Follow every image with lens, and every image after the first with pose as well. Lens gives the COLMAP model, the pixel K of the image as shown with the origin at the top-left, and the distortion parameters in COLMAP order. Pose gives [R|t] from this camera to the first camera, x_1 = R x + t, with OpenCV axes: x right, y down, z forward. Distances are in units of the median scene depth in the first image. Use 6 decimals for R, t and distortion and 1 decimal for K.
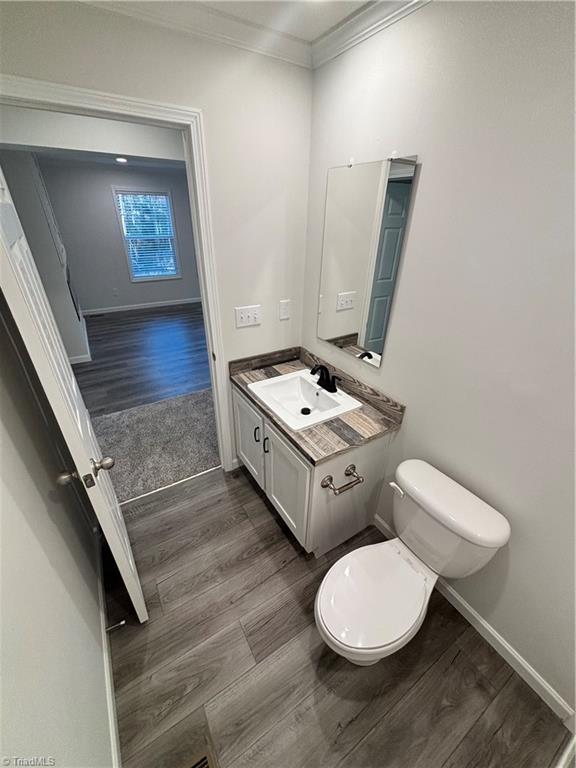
lens RADIAL K [[309.4, 0, 290.9], [0, 309.4, 385.0], [0, 0, 1]] dist [-0.002810, -0.001228]
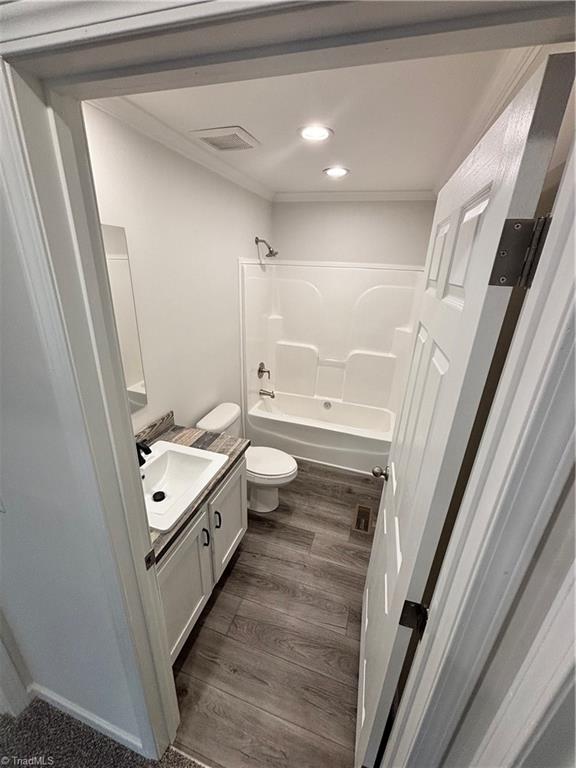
lens RADIAL K [[309.4, 0, 288.3], [0, 309.4, 384.6], [0, 0, 1]] dist [-0.002810, -0.001228]
pose [[-0.650831, -0.320022, 0.688480, -0.733858], [0.309466, 0.716250, 0.625473, -0.608019], [-0.693289, 0.620139, -0.367122, 0.979782]]
